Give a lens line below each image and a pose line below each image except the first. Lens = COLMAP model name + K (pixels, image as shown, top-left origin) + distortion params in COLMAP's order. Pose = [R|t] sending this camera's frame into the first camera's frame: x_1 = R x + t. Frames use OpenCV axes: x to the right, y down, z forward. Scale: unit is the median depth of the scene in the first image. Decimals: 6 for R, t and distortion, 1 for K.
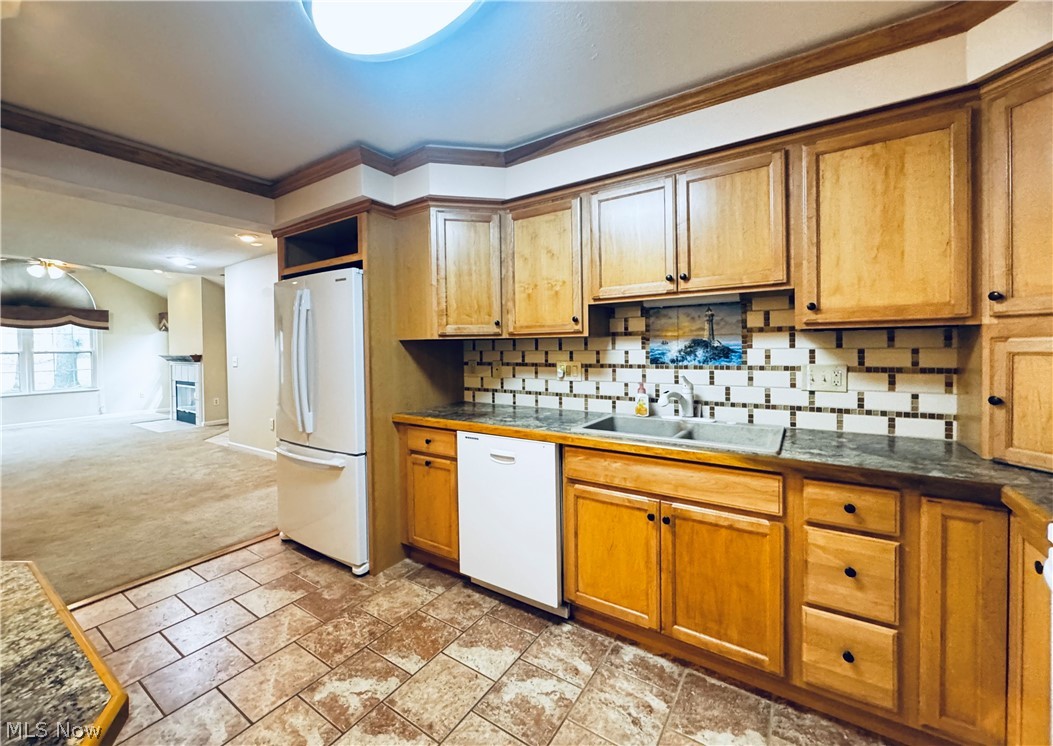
lens RADIAL K [[426.8, 0, 529.0], [0, 426.8, 353.6], [0, 0, 1]] dist [-0.004625, -0.000047]
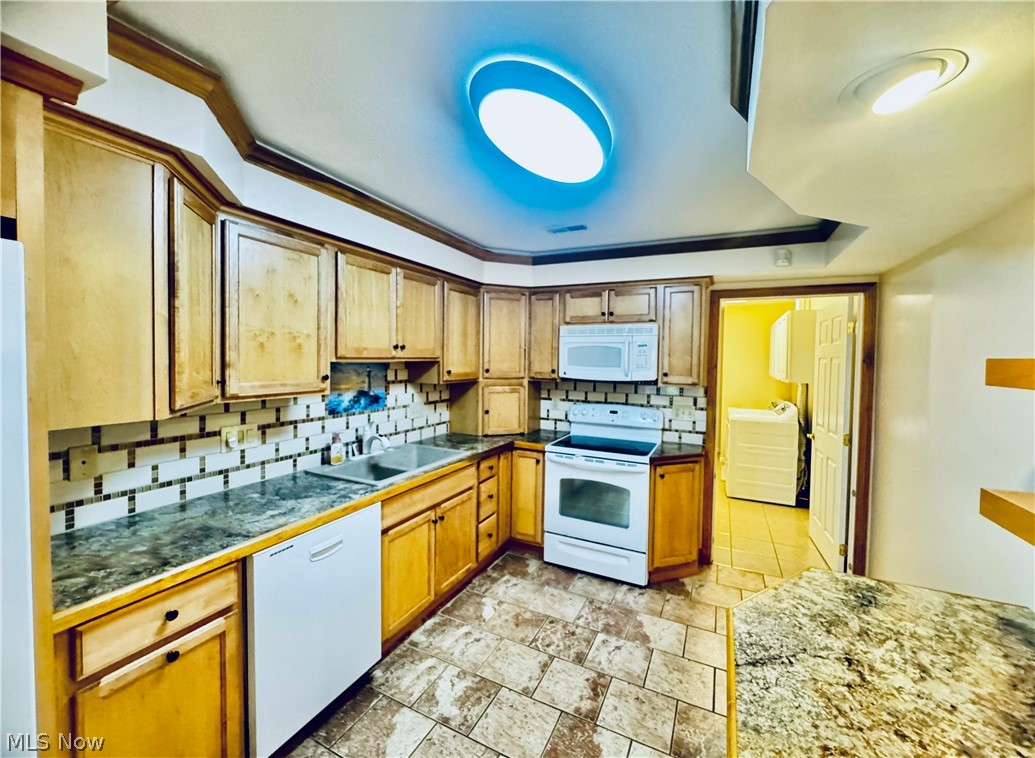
lens RADIAL K [[415.7, 0, 520.3], [0, 415.7, 370.6], [0, 0, 1]] dist [-0.003228, 0.000397]
pose [[-0.131242, -0.017527, 0.991195, -0.993195], [0.003414, 0.999830, 0.018132, -0.127927], [-0.991344, 0.005764, -0.131160, 0.803312]]
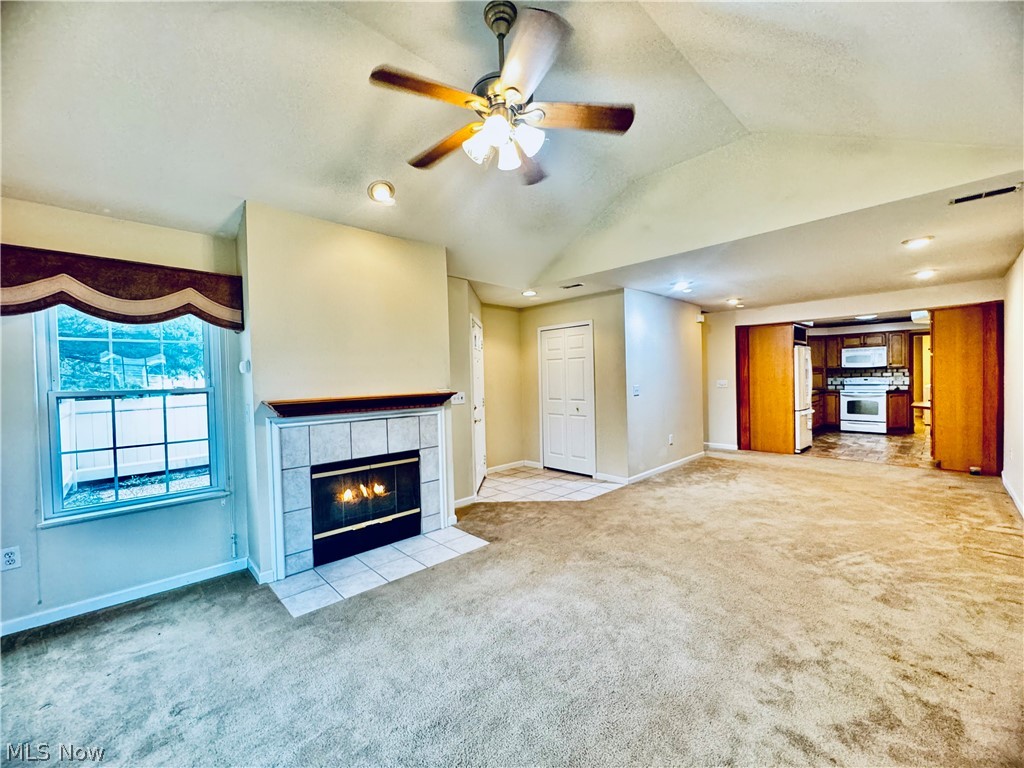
lens RADIAL K [[411.3, 0, 511.5], [0, 411.3, 382.5], [0, 0, 1]] dist [-0.003228, 0.000397]
pose [[0.235440, -0.001991, 0.971887, -3.239790], [0.034485, 0.999385, -0.006307, -0.050438], [-0.971277, 0.035000, 0.235364, 2.101636]]
